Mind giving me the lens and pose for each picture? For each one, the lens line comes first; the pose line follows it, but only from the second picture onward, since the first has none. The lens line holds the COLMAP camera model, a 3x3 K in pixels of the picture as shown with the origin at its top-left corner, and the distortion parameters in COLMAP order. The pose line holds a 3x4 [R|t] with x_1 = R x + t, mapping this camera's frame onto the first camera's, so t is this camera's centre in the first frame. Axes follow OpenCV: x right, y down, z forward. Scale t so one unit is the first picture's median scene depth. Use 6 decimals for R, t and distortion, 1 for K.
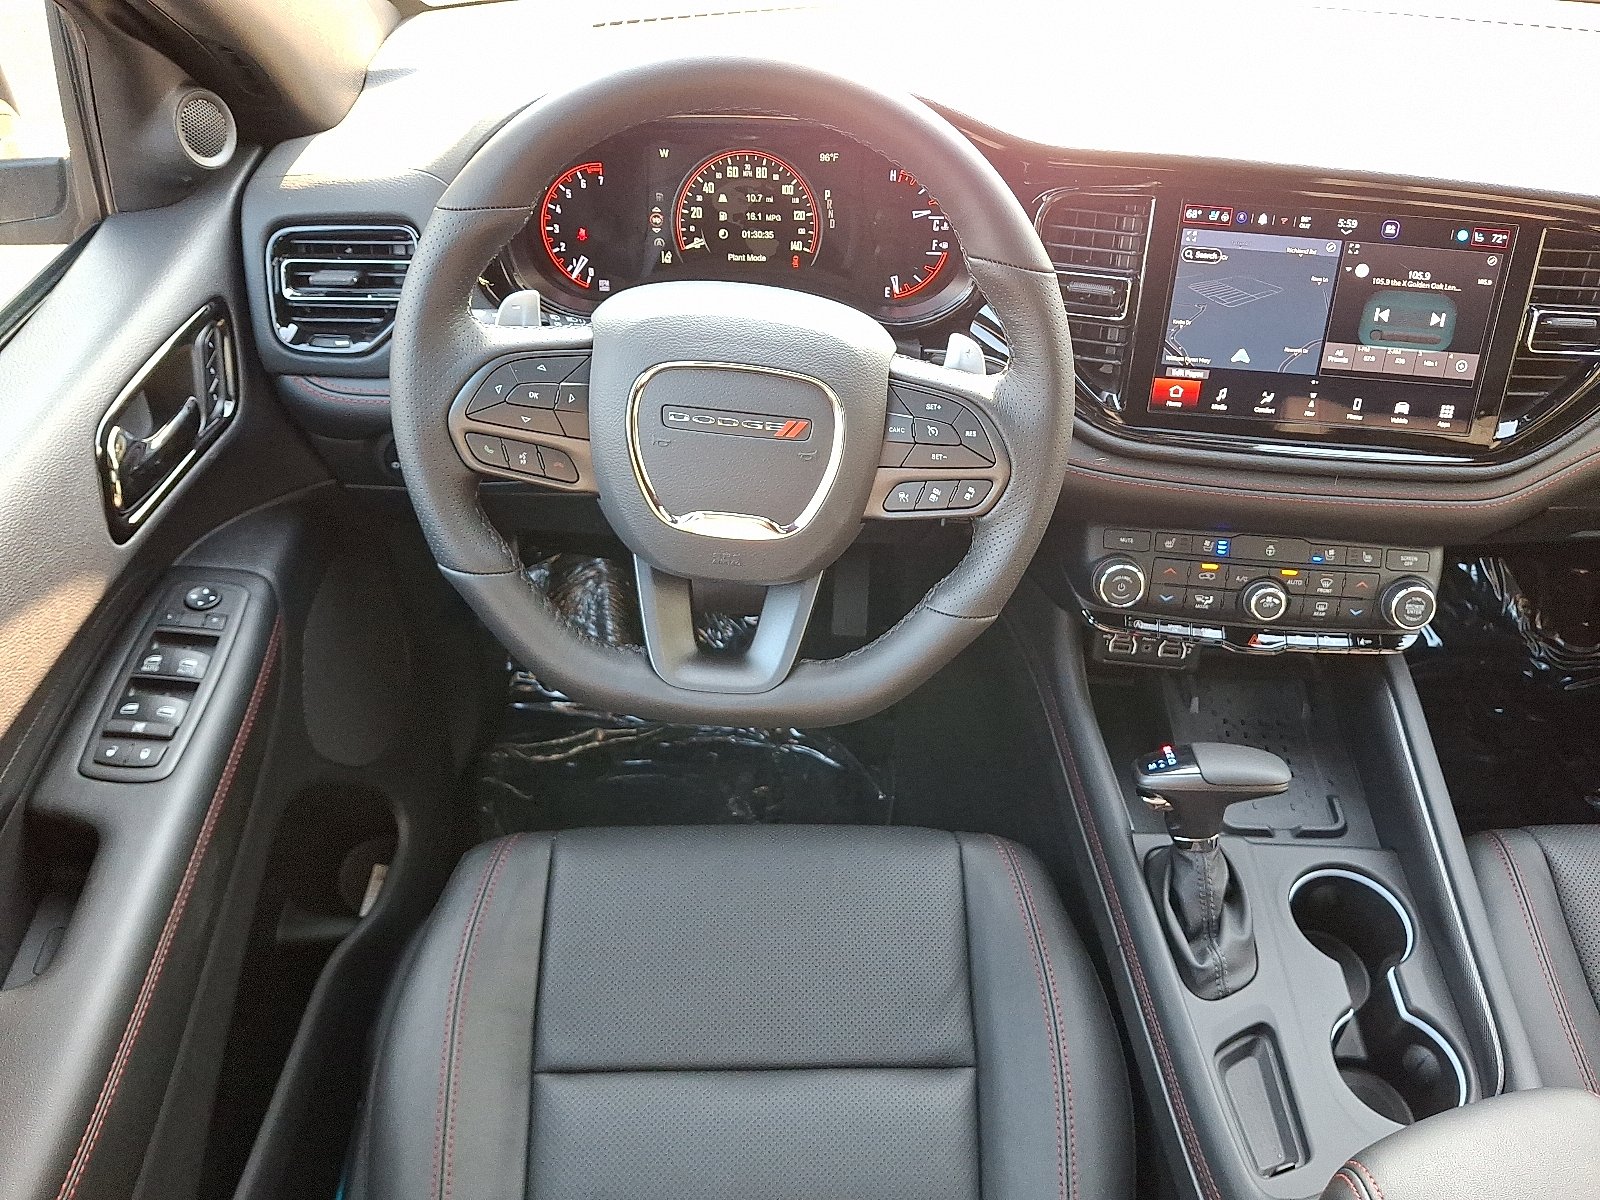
lens RADIAL K [[1297.1, 0, 826.0], [0, 1297.1, 585.9], [0, 0, 1]] dist [0.123069, -0.228633]
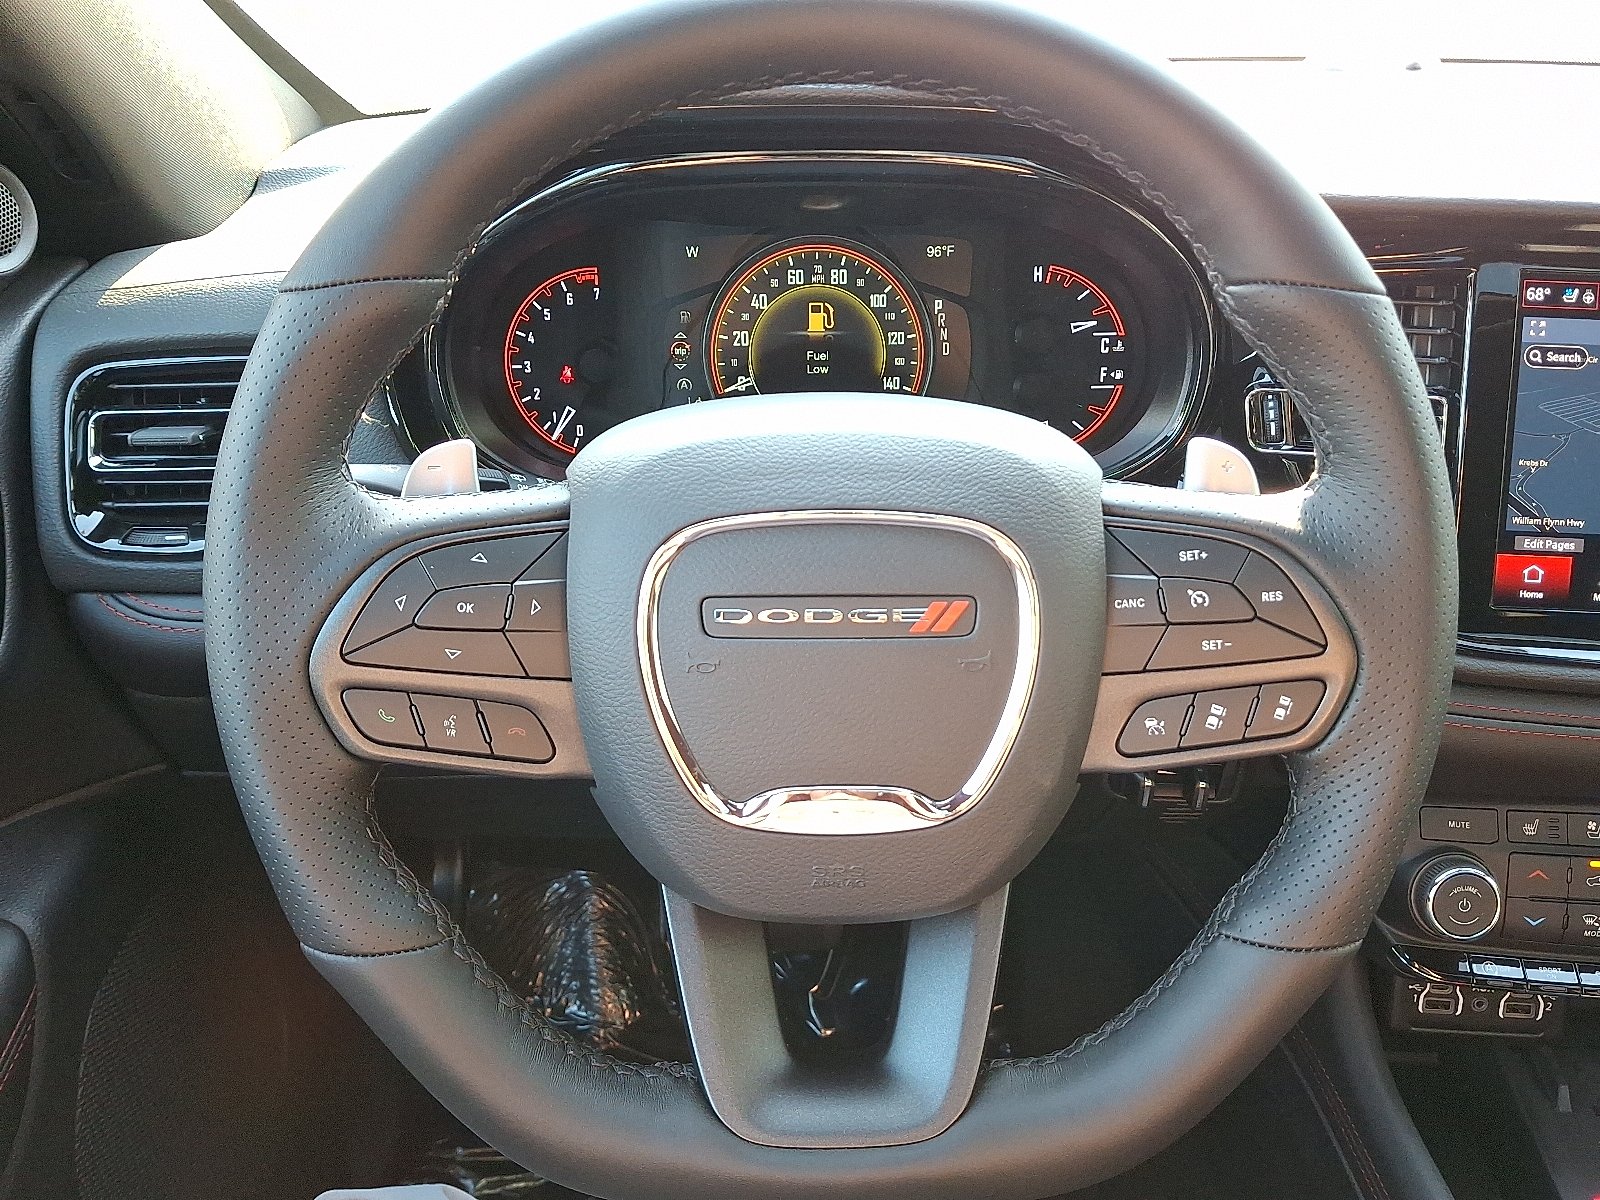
lens RADIAL K [[1297.1, 0, 826.0], [0, 1297.1, 585.9], [0, 0, 1]] dist [0.123069, -0.228633]
pose [[0.999599, -0.026183, 0.010815, -0.069317], [0.027967, 0.972899, -0.229532, -0.011354], [-0.004512, 0.229743, 0.973241, 0.405209]]
